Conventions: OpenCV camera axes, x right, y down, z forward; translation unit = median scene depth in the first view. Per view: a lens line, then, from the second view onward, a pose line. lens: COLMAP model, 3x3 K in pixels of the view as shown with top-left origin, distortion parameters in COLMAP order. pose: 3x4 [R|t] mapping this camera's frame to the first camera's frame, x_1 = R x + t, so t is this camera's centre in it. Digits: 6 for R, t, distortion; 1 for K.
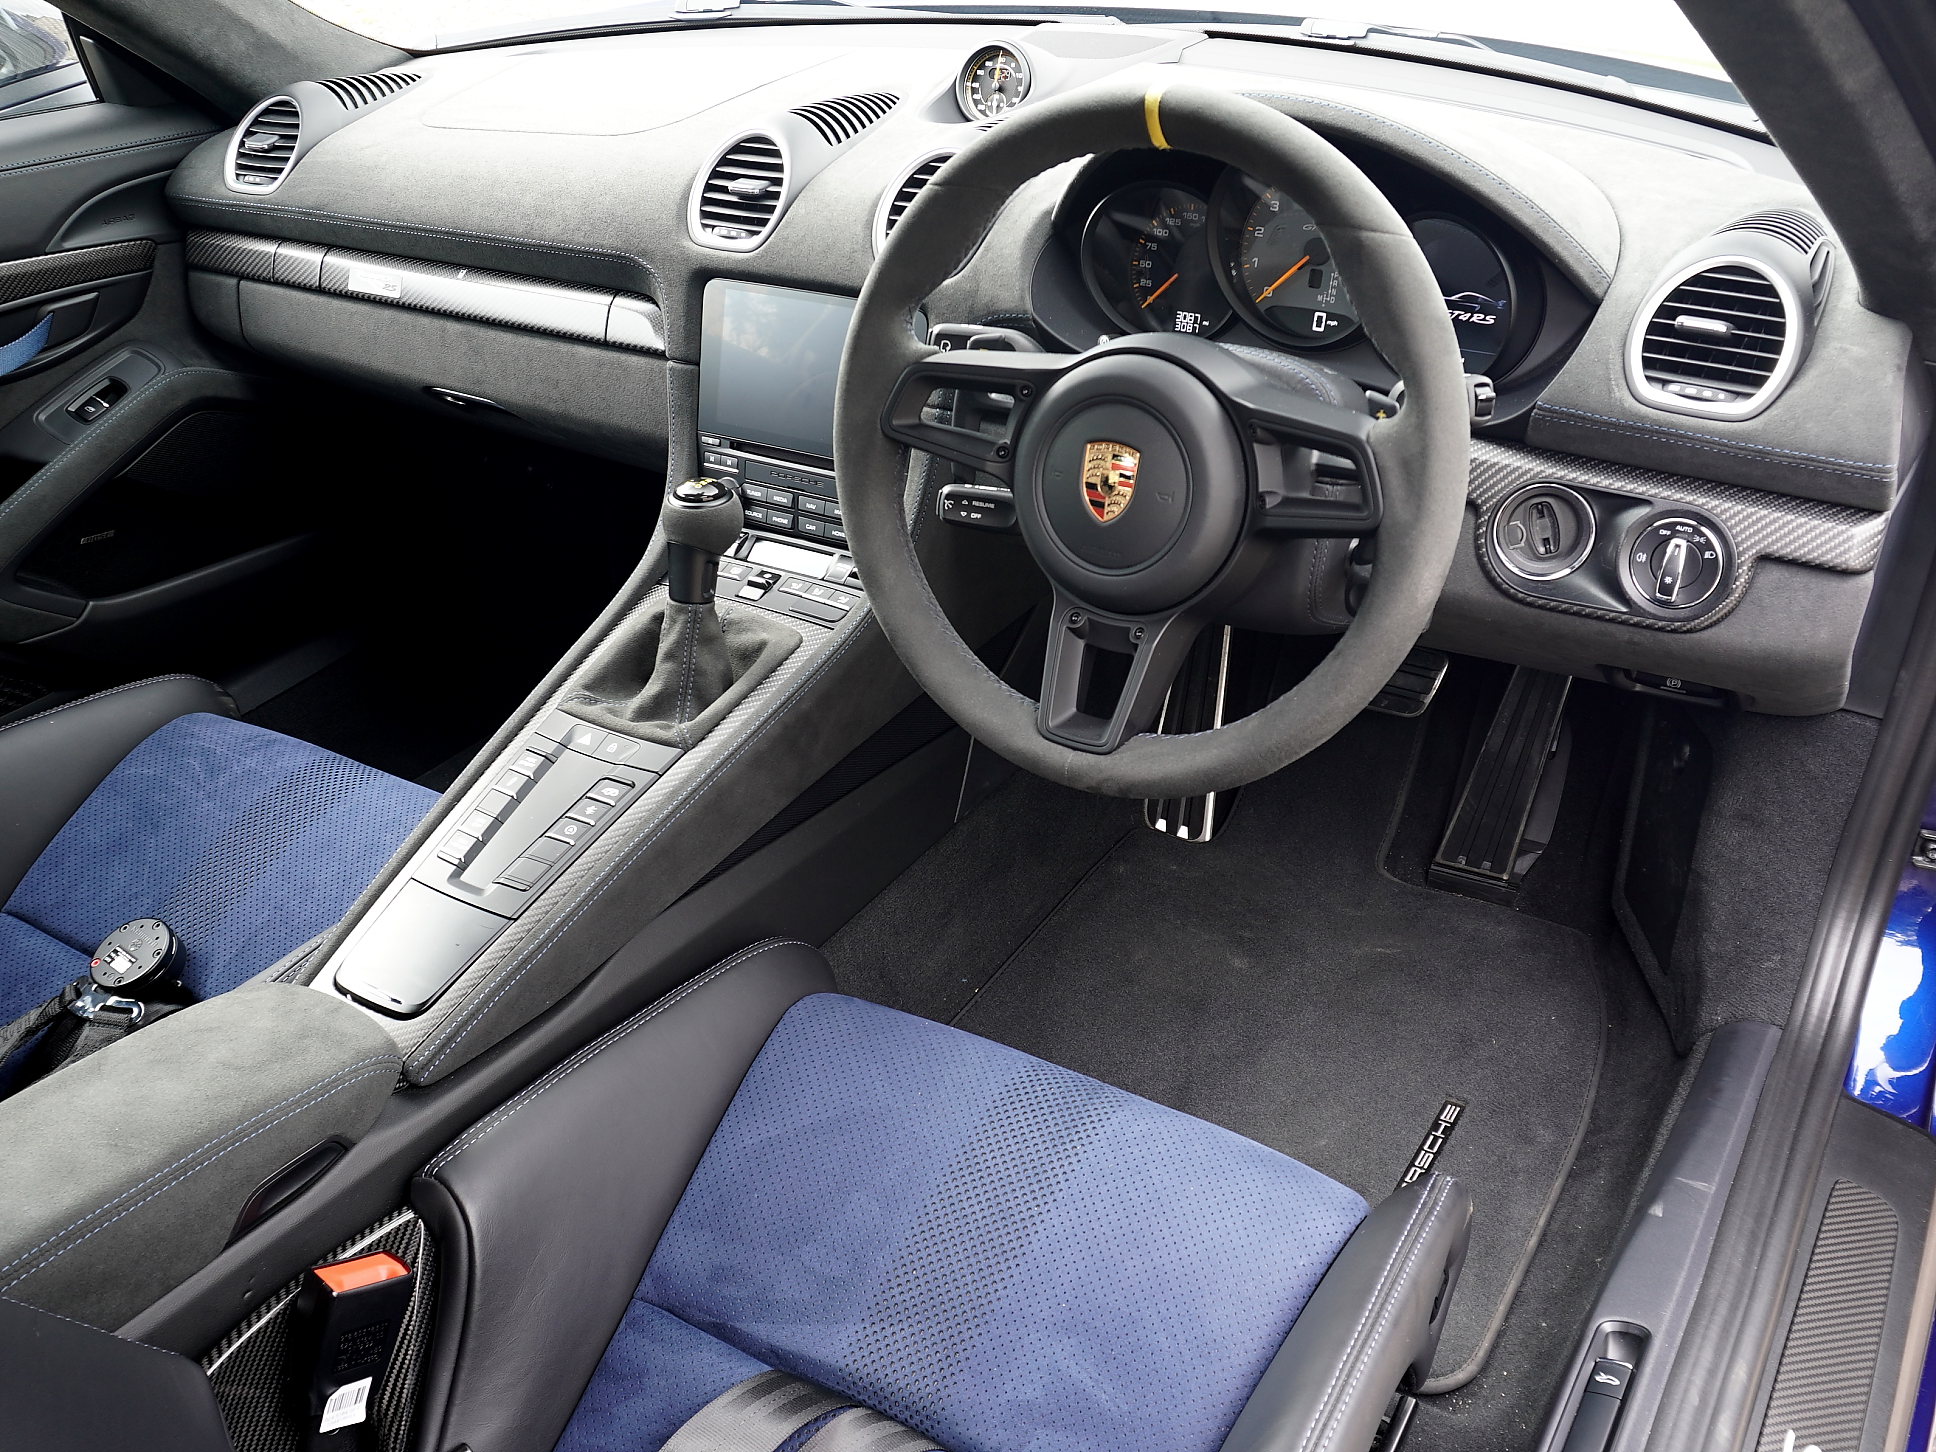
lens RADIAL K [[1755.7, 0, 971.2], [0, 1755.7, 735.6], [0, 0, 1]] dist [-0.017270, 0.016955]
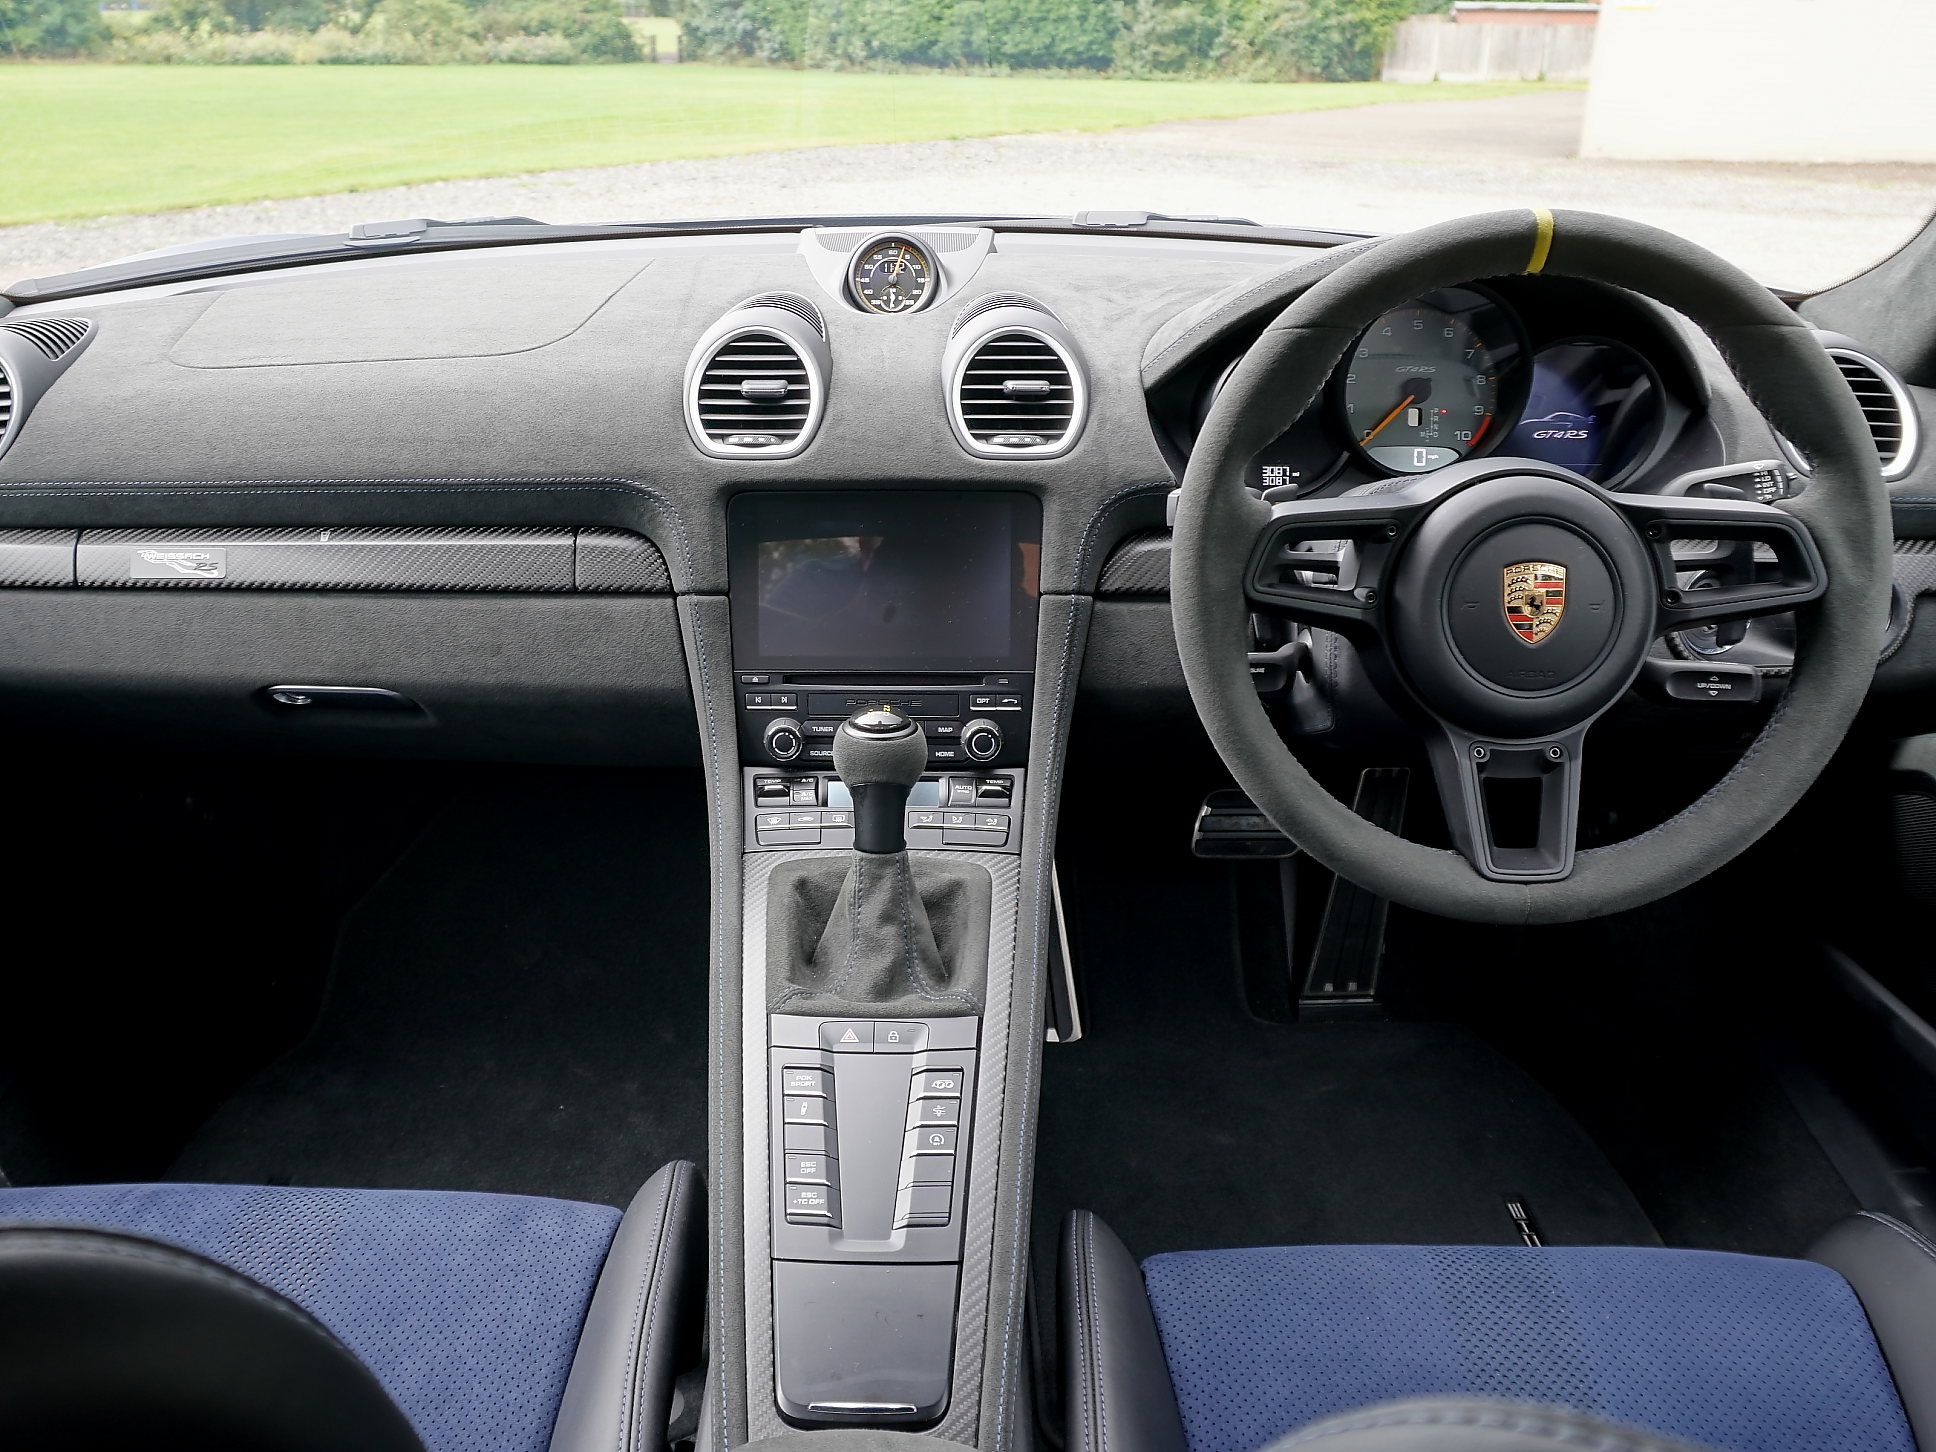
lens RADIAL K [[1755.7, 0, 971.2], [0, 1755.7, 735.6], [0, 0, 1]] dist [-0.017270, 0.016955]
pose [[0.862401, -0.167066, 0.477863, -0.526100], [0.234449, 0.968446, -0.084531, -0.049892], [-0.448662, 0.184934, 0.874358, 0.236076]]
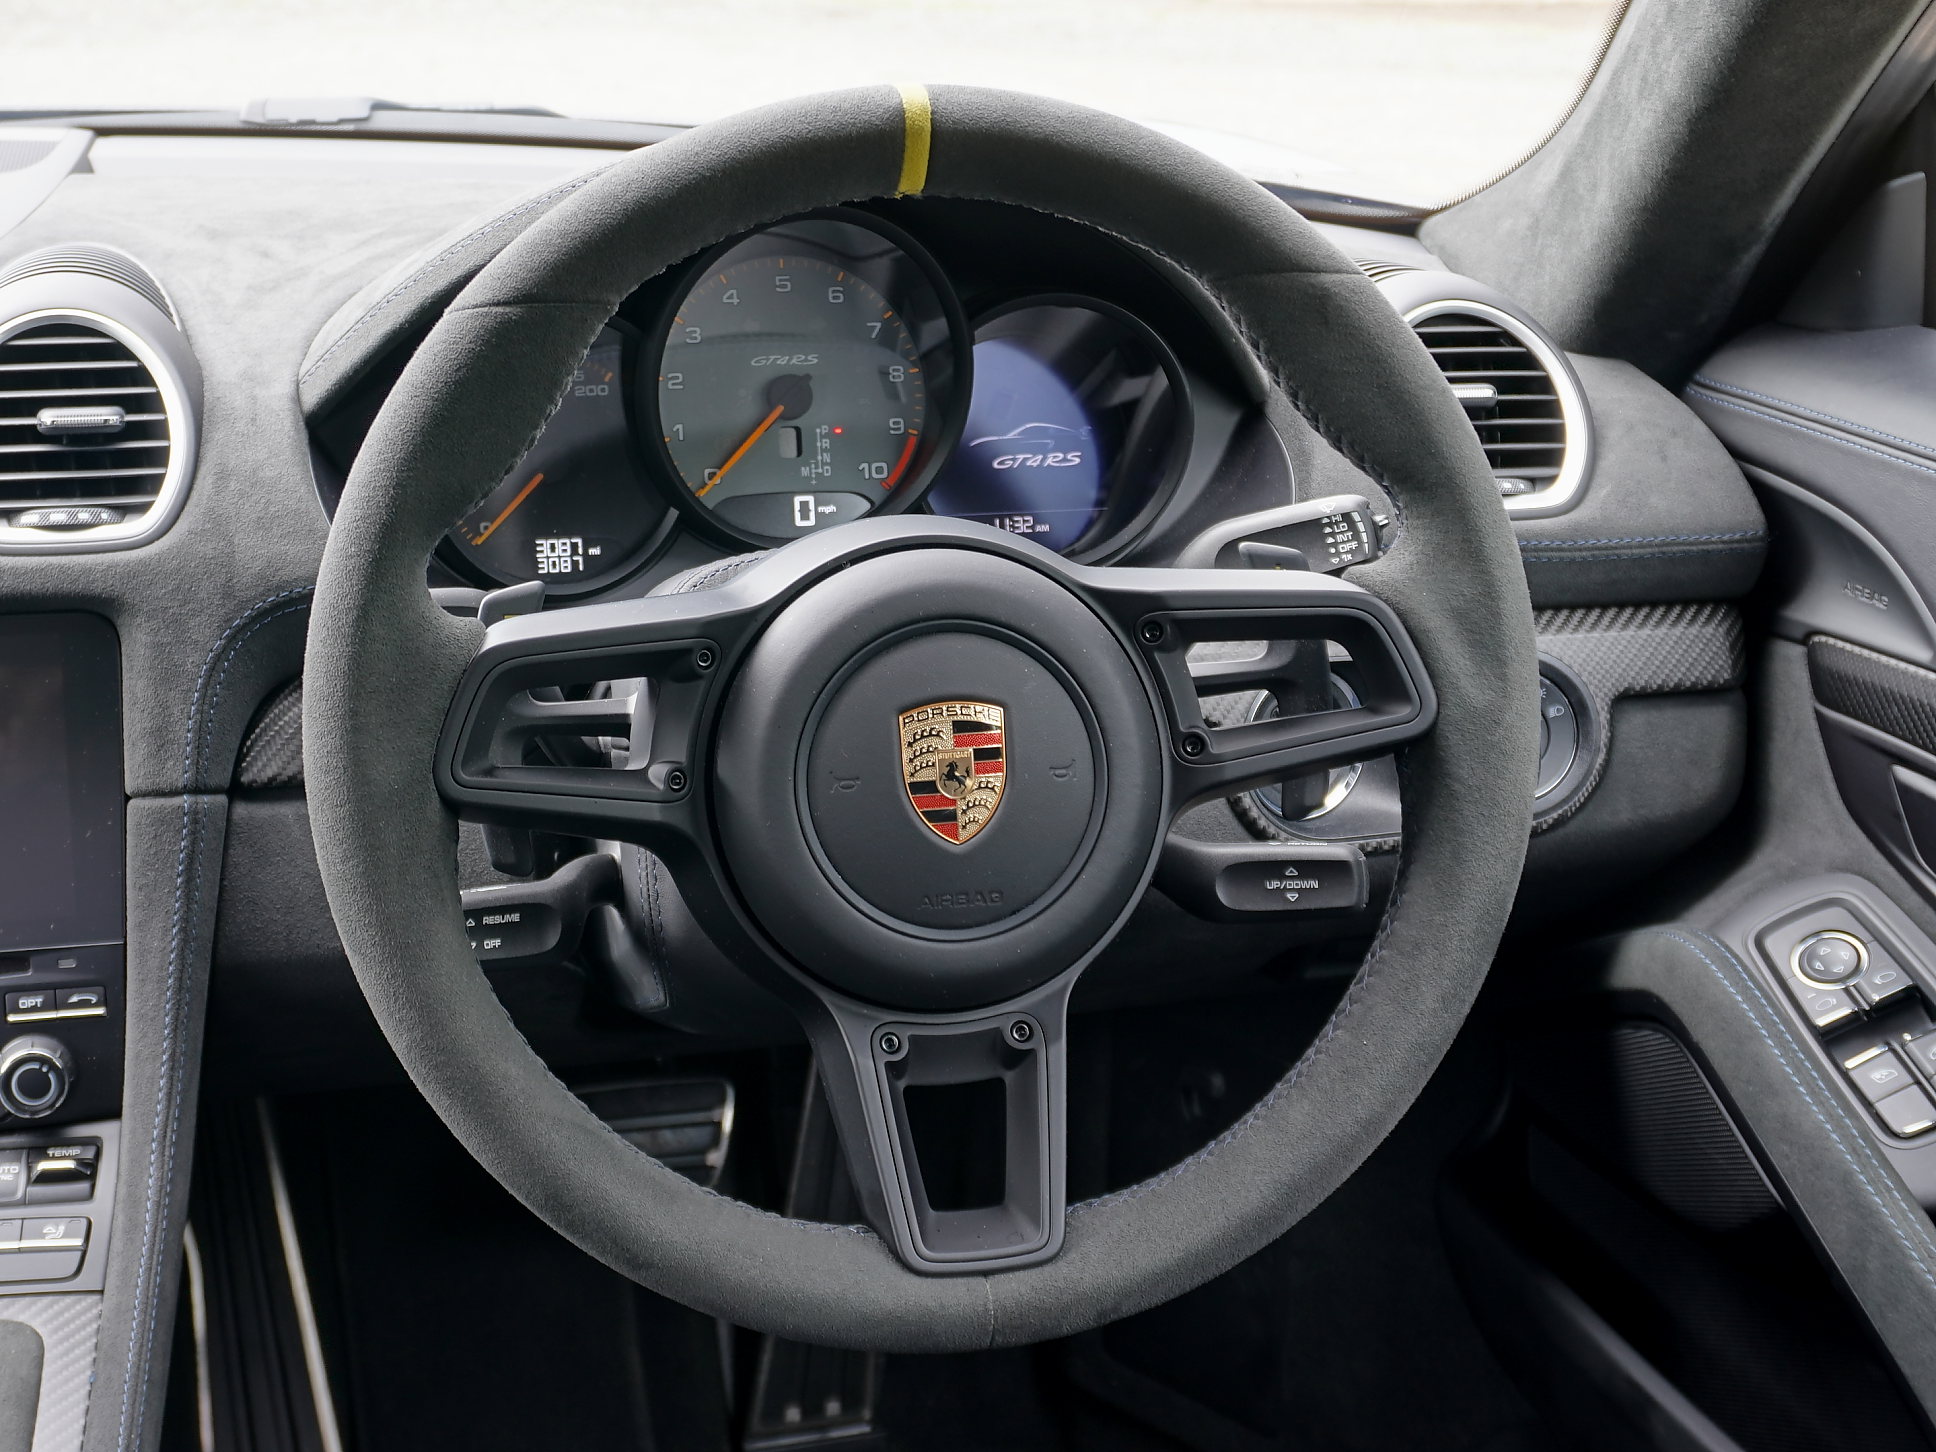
lens RADIAL K [[2863.8, 0, 968.0], [0, 2863.8, 726.0], [0, 0, 1]] dist [0.014484, 0.018919]
pose [[0.719940, -0.185542, 0.668775, -0.405040], [0.326316, 0.940944, -0.090230, -0.059270], [-0.612539, 0.283192, 0.737969, 0.259633]]
